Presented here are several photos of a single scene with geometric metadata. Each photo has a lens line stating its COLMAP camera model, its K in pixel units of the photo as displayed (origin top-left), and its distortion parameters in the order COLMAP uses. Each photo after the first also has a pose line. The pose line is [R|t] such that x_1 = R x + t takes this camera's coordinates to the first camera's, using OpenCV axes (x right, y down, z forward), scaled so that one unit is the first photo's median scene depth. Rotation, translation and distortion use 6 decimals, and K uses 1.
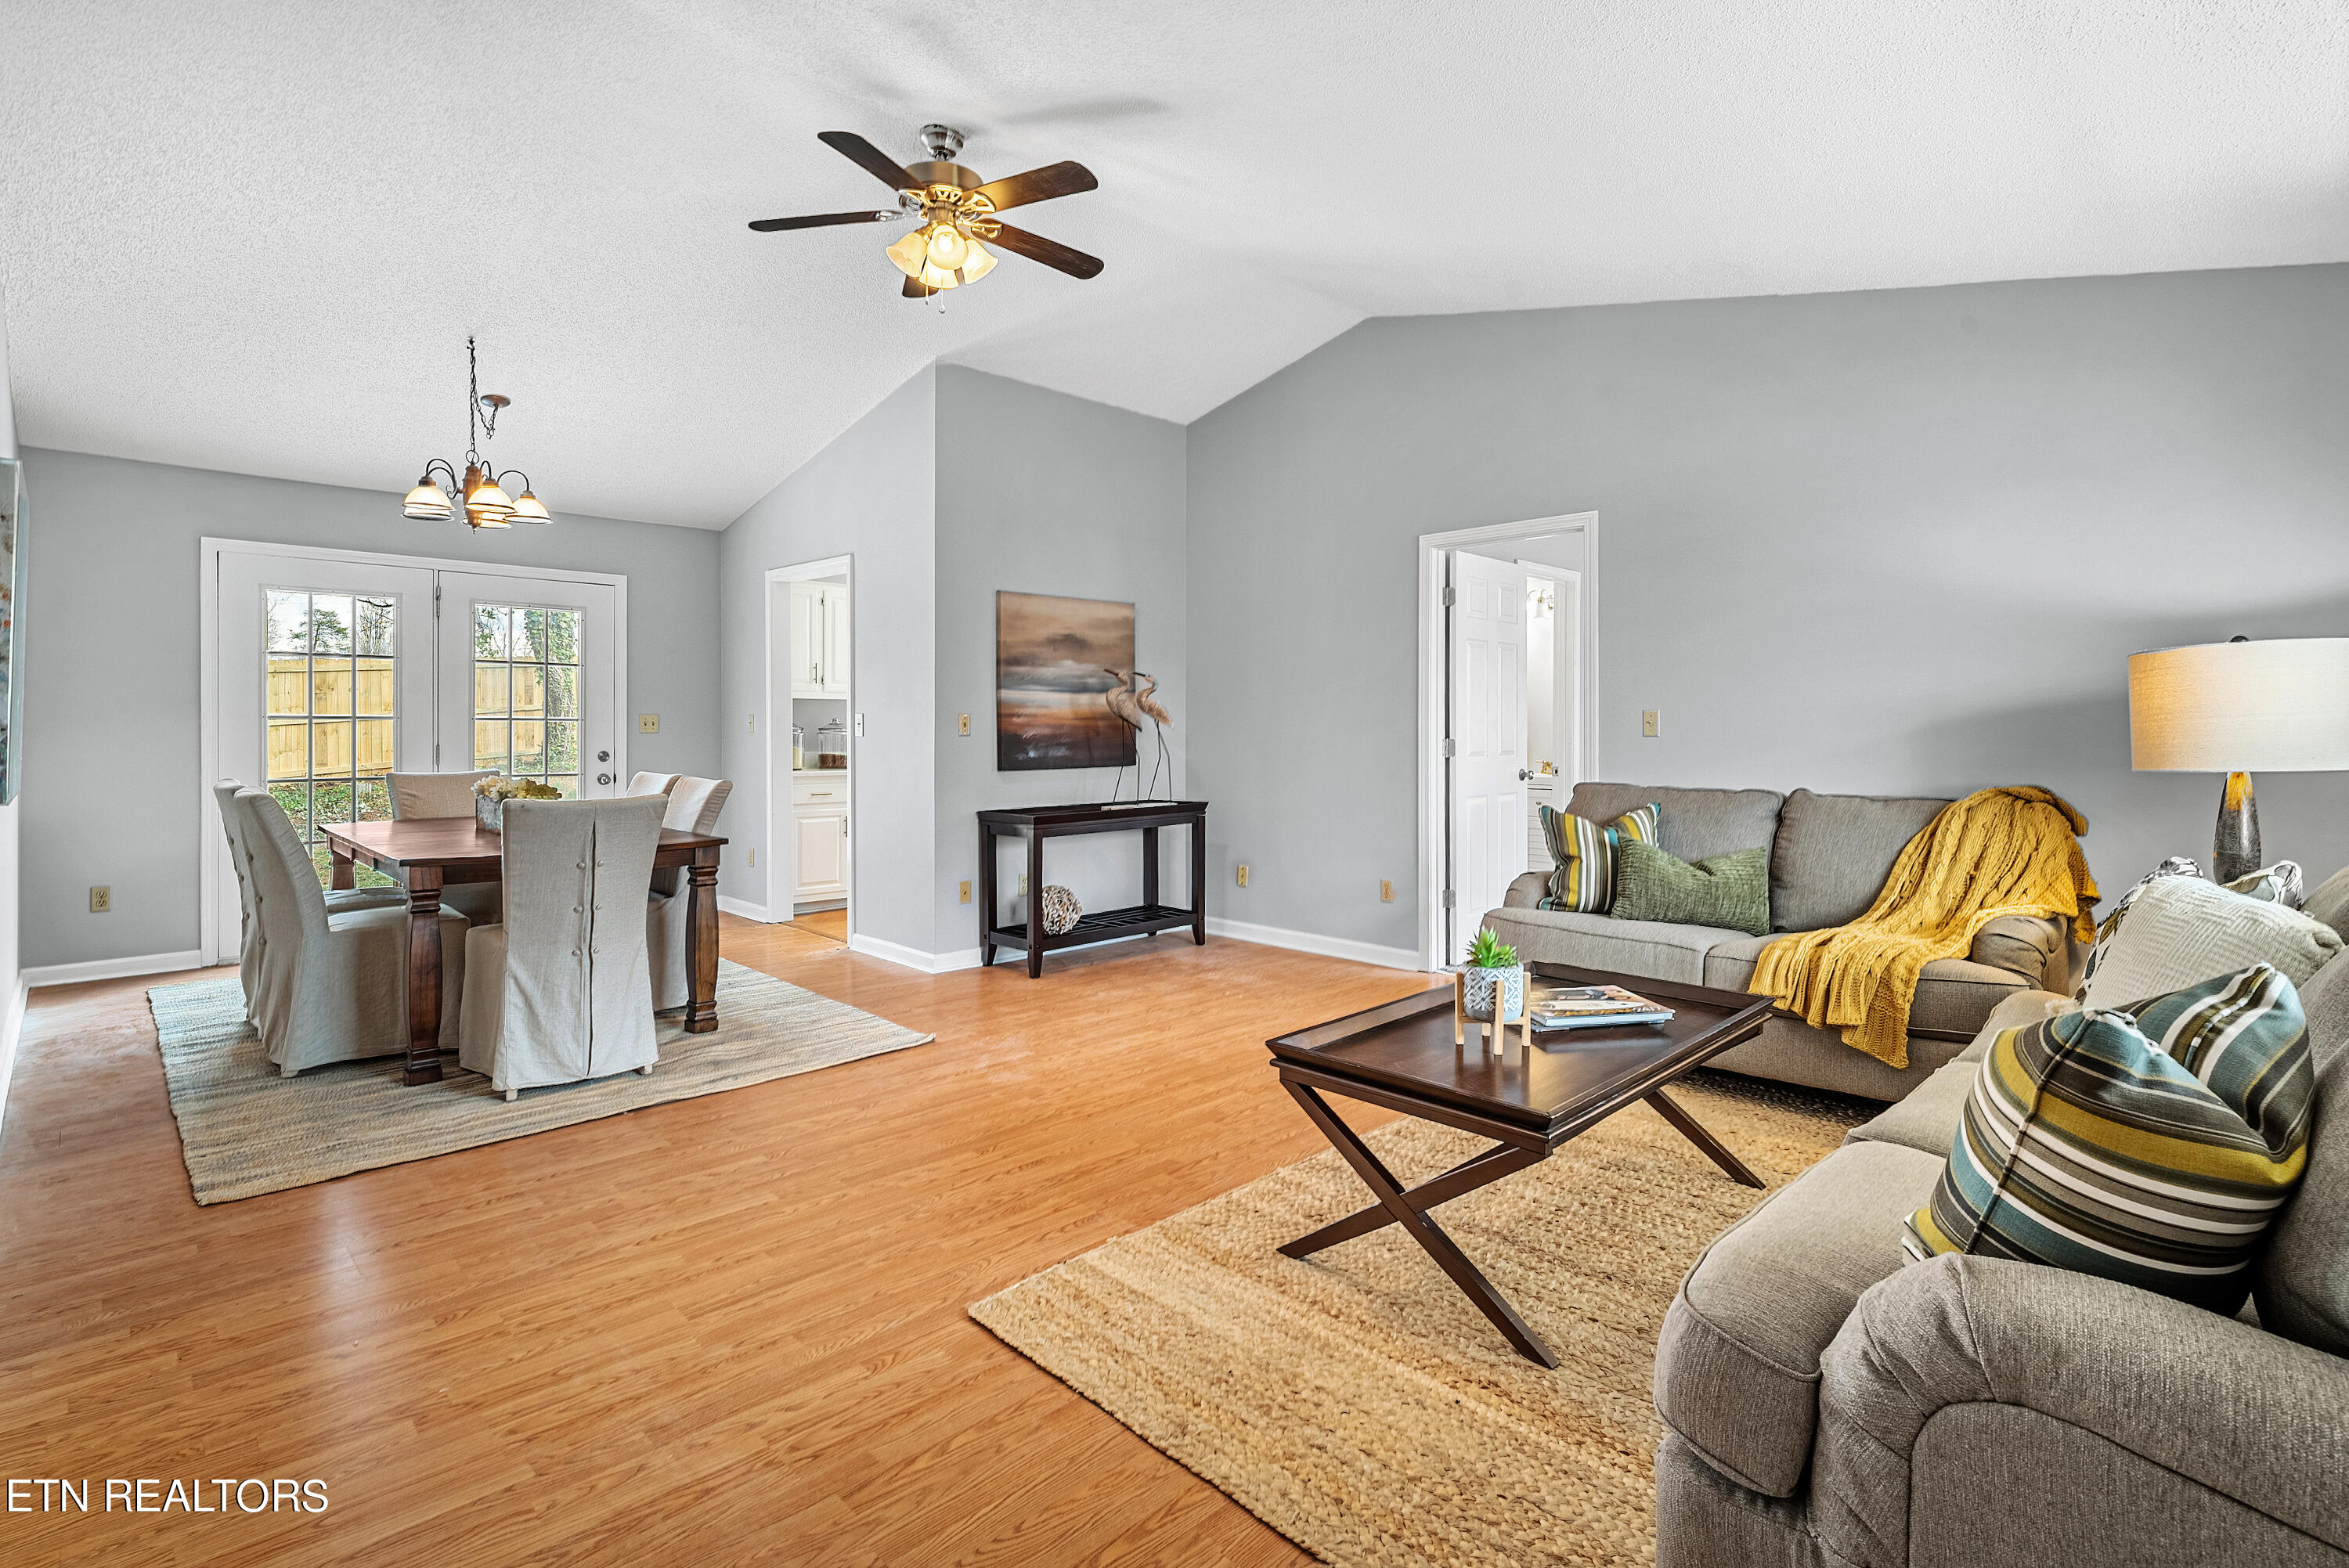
lens RADIAL K [[1096.2, 0, 1199.9], [0, 1096.2, 722.9], [0, 0, 1]] dist [0.001392, -0.004202]
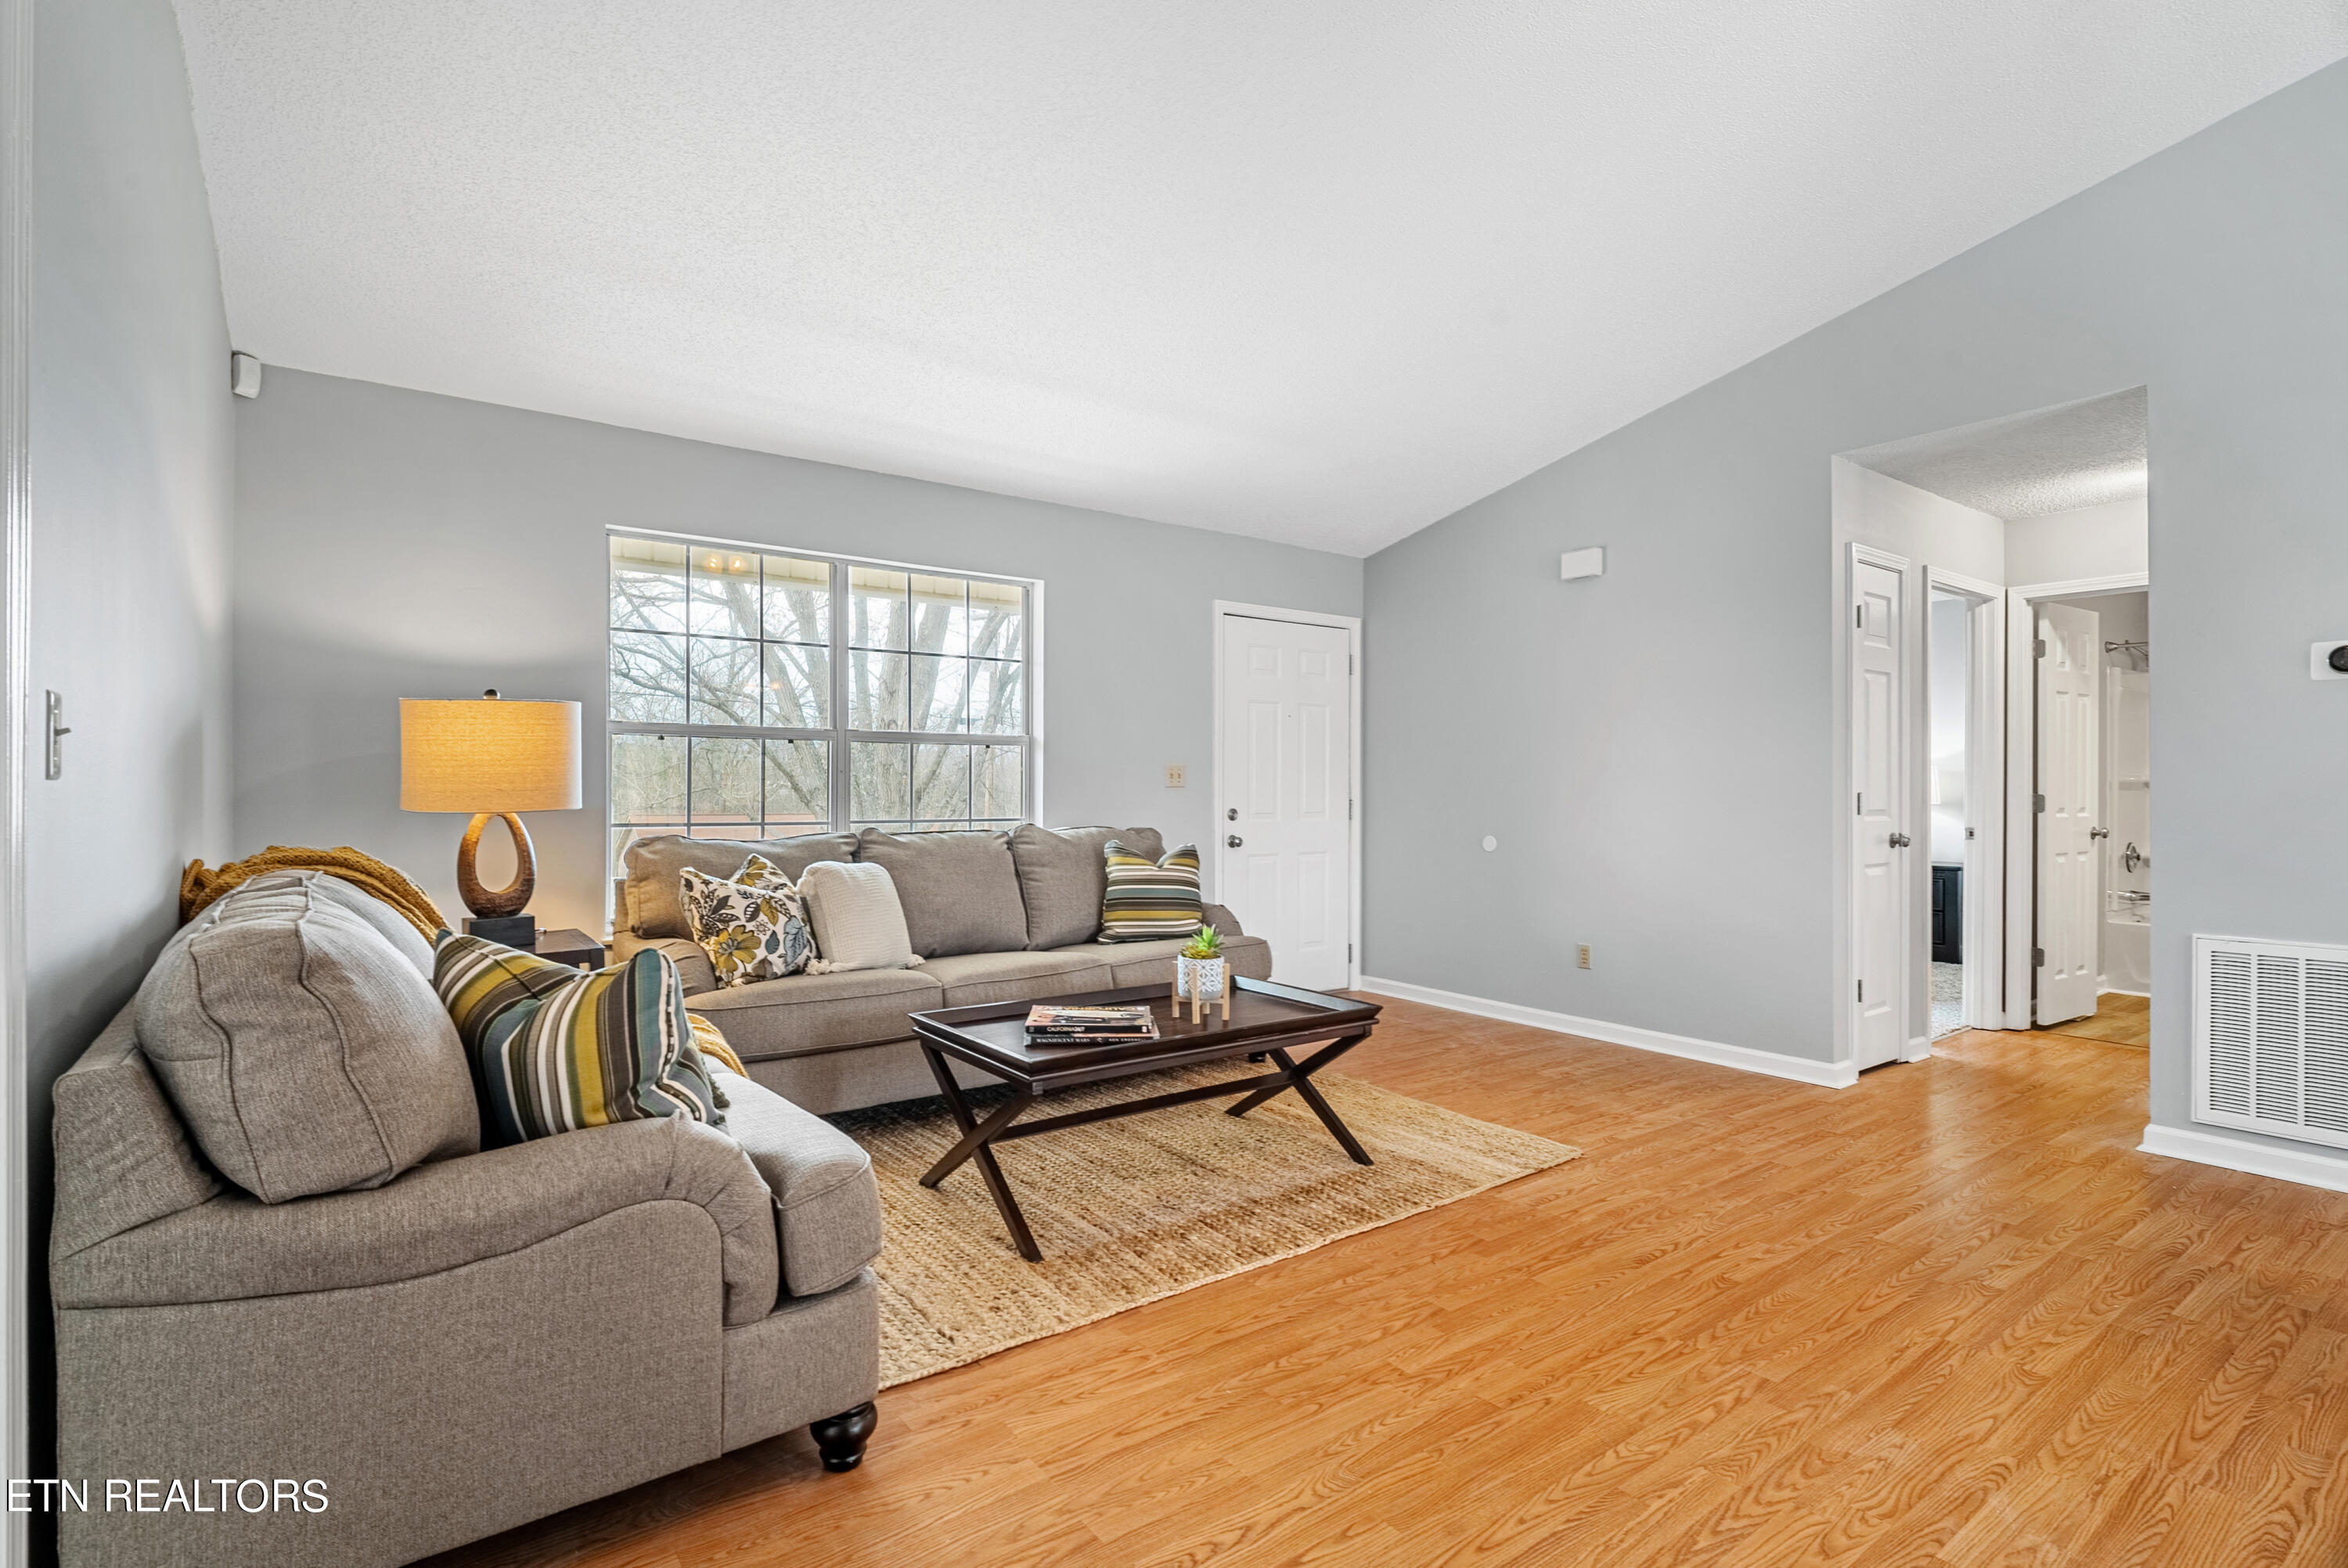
lens RADIAL K [[1095.7, 0, 1177.2], [0, 1095.7, 791.6], [0, 0, 1]] dist [0.001392, -0.004202]
pose [[-0.989099, -0.003676, 0.147208, 0.090835], [-0.003708, 0.999993, 0.000057, 0.026958], [-0.147207, -0.000489, -0.989106, 1.919735]]
